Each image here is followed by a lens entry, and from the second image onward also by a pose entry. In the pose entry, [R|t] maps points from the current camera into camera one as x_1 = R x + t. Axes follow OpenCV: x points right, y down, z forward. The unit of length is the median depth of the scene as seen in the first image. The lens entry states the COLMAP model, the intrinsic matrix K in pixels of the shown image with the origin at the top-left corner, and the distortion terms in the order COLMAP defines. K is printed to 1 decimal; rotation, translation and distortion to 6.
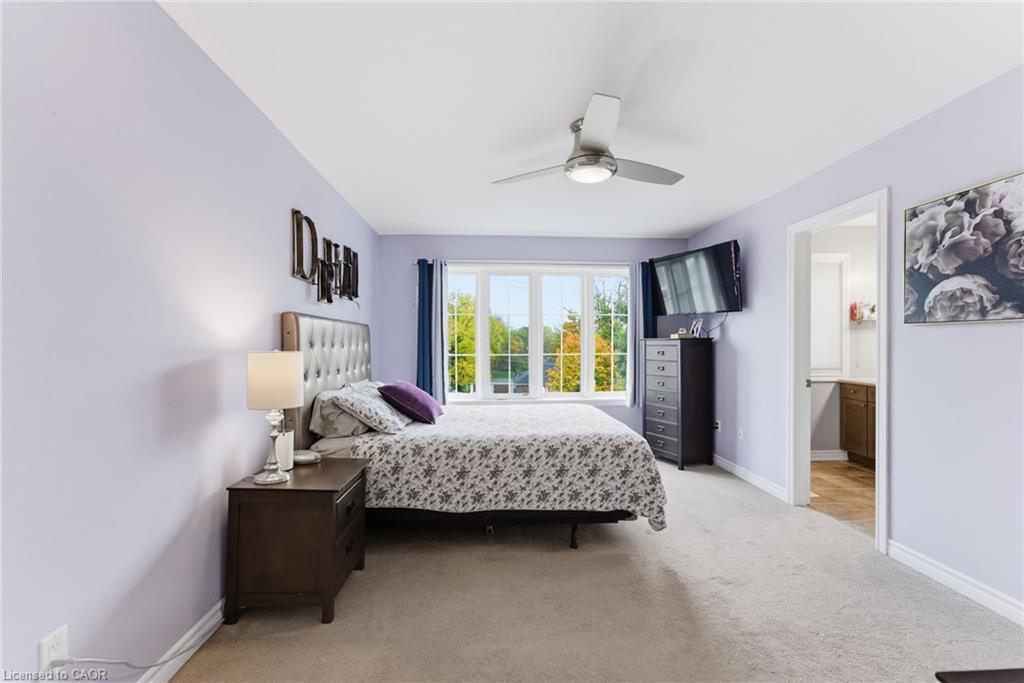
lens RADIAL K [[425.4, 0, 508.8], [0, 425.4, 342.6], [0, 0, 1]] dist [-0.001932, -0.000267]
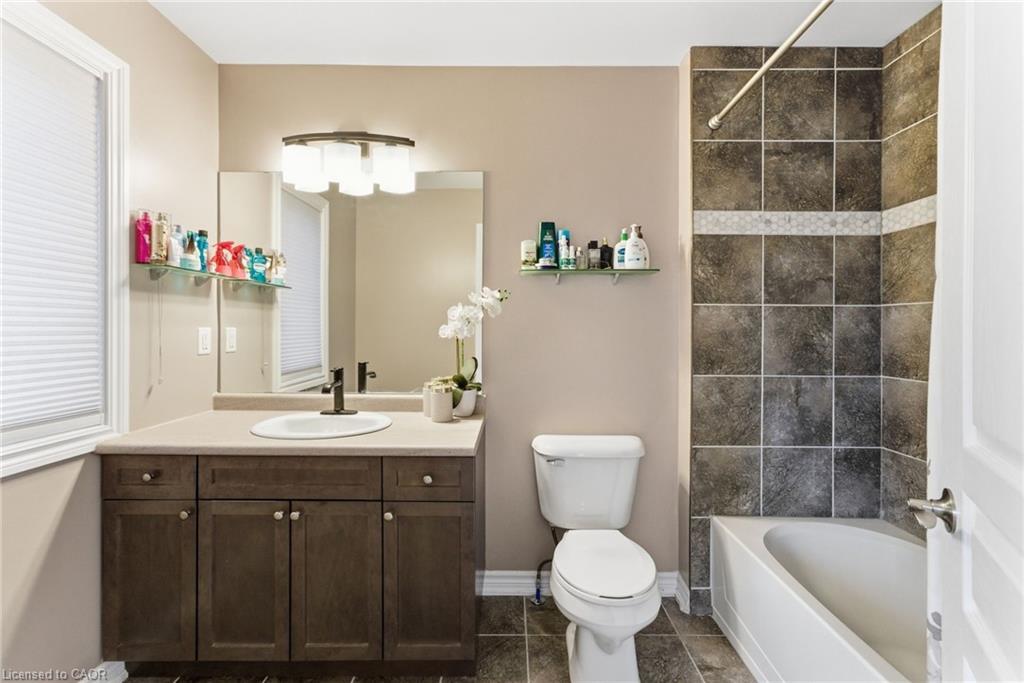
lens RADIAL K [[425.4, 0, 510.2], [0, 425.4, 336.3], [0, 0, 1]] dist [-0.001932, -0.000267]
pose [[0.048551, -0.003906, 0.998813, 0.481464], [0.001290, 0.999992, 0.003848, 0.005286], [-0.998820, 0.001101, 0.048555, 0.684302]]
